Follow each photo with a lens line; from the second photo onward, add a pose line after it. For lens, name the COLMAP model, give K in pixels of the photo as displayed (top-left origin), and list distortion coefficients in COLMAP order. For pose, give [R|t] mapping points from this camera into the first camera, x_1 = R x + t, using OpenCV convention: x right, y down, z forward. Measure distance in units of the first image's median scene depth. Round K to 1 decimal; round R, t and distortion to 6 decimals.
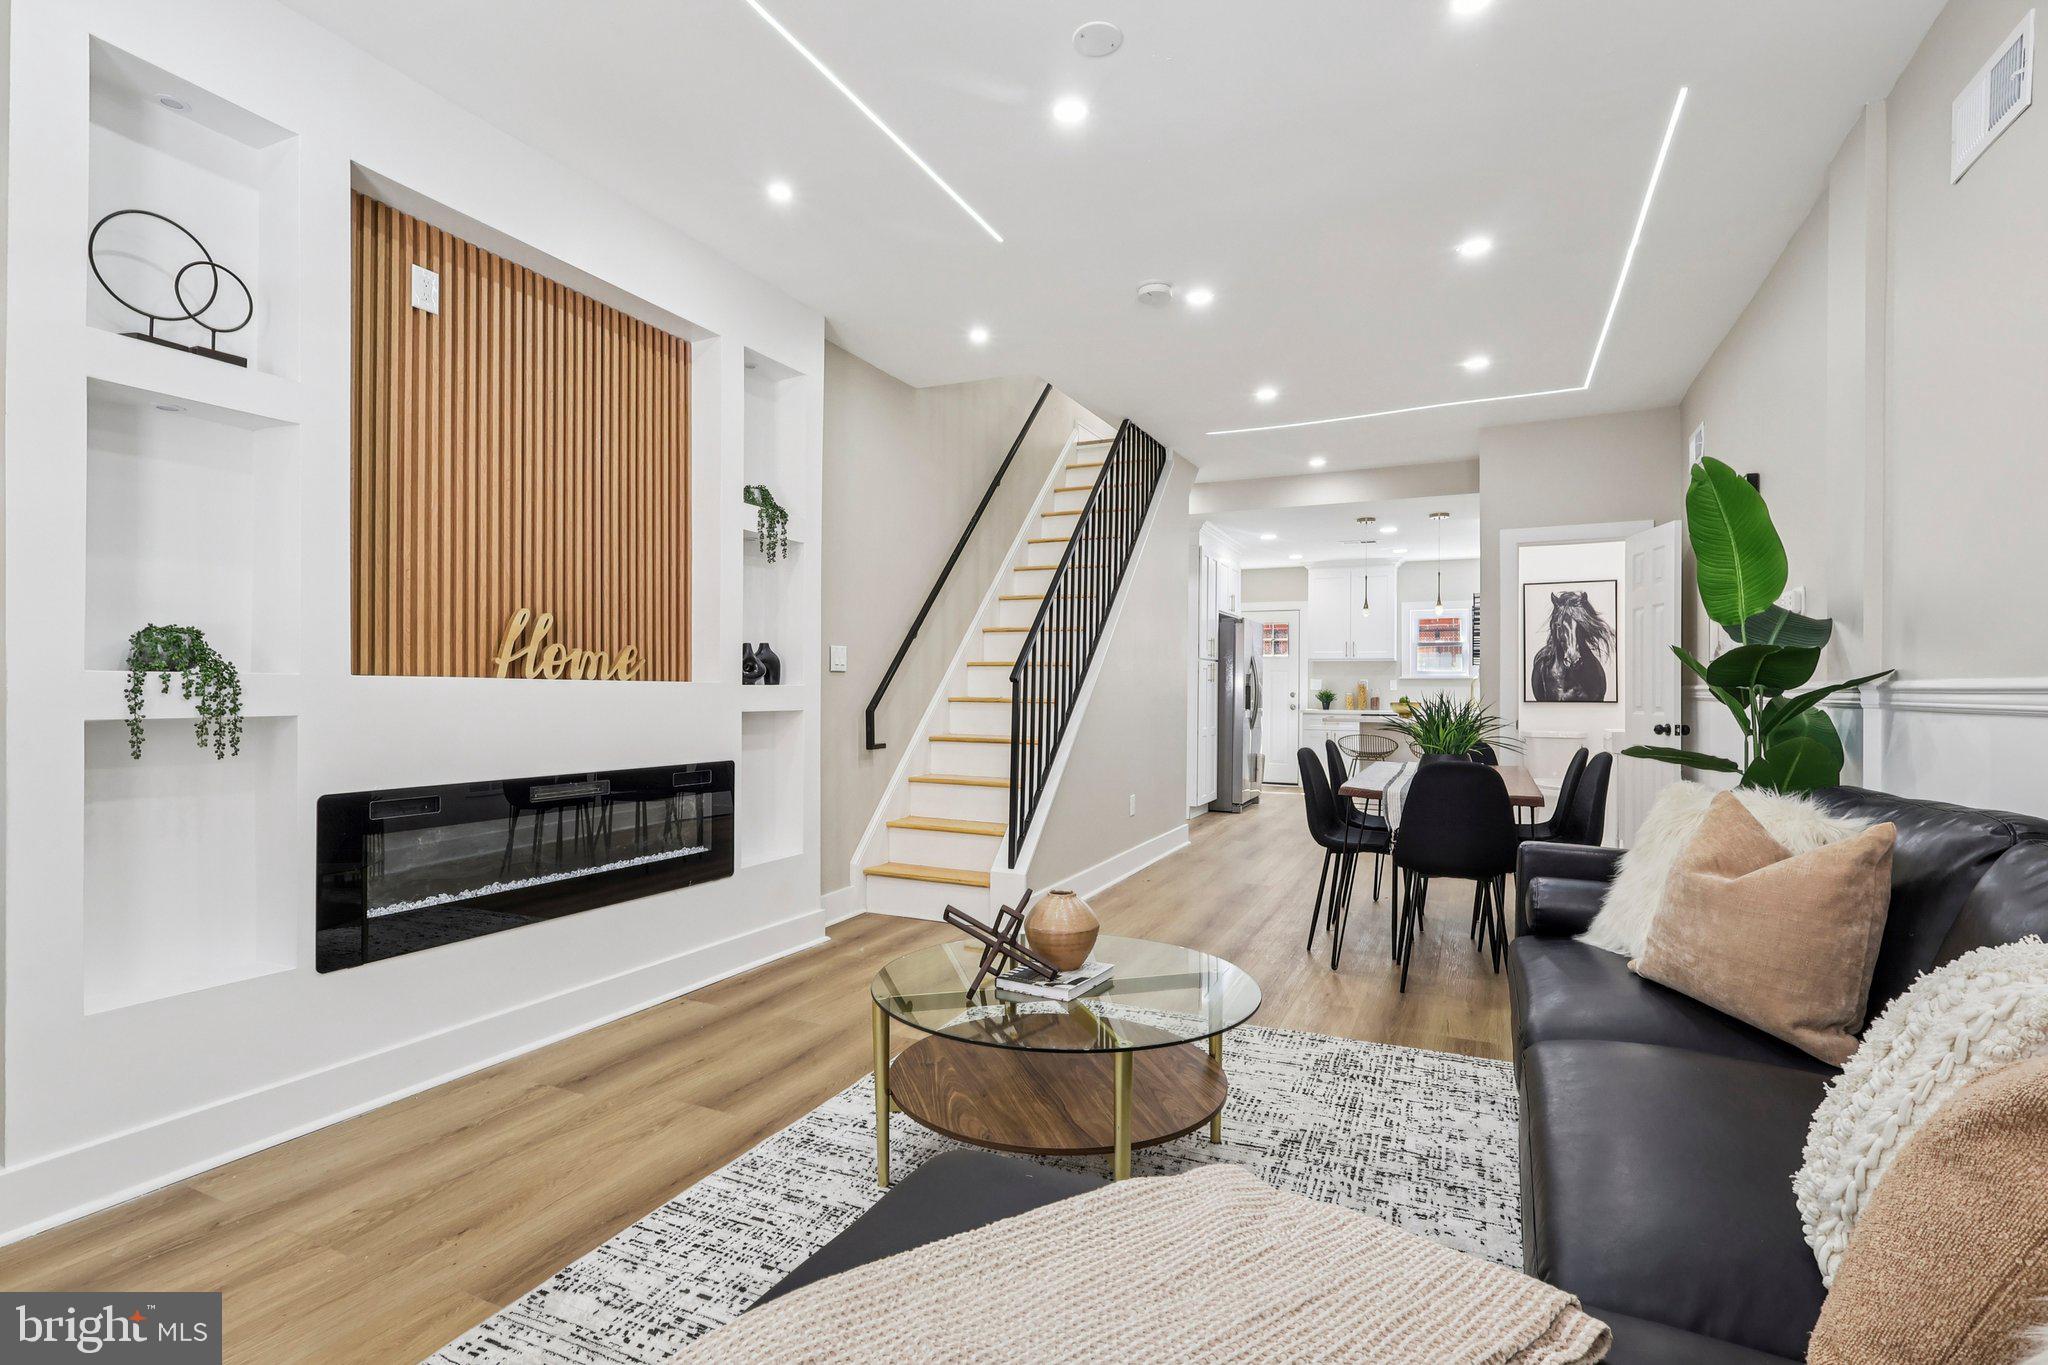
lens RADIAL K [[958.4, 0, 1020.6], [0, 958.4, 681.0], [0, 0, 1]] dist [-0.002516, 0.000625]
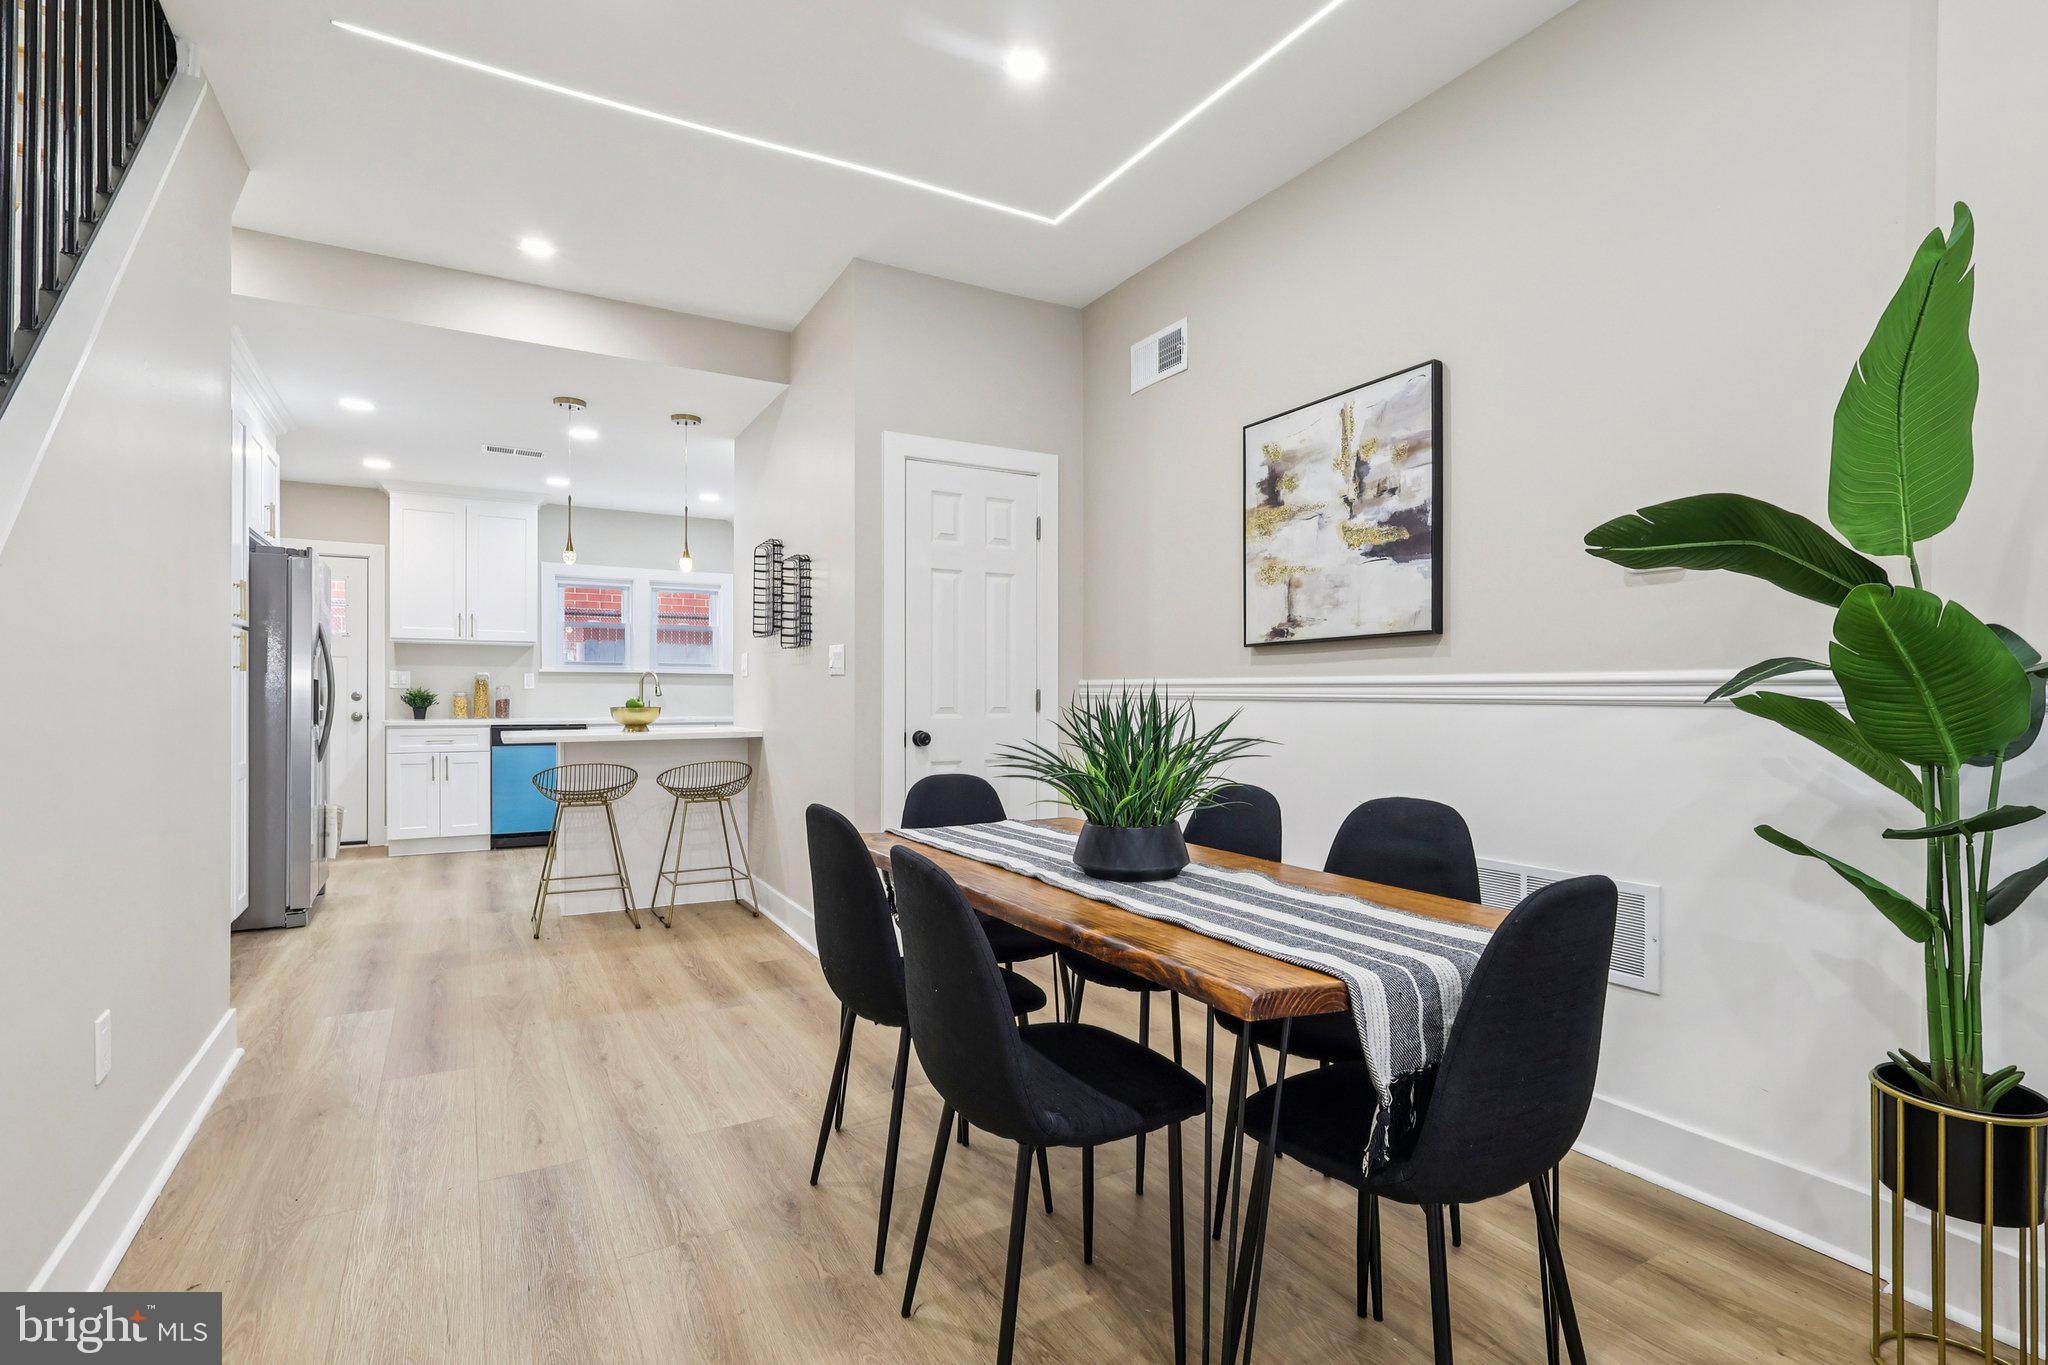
lens RADIAL K [[964.7, 0, 1019.5], [0, 964.7, 689.7], [0, 0, 1]] dist [0.001053, 0.000356]
pose [[0.563039, -0.002251, 0.826427, 0.043015], [-0.004788, 0.999971, 0.005986, 0.015029], [-0.826416, -0.007328, 0.563012, 1.059612]]
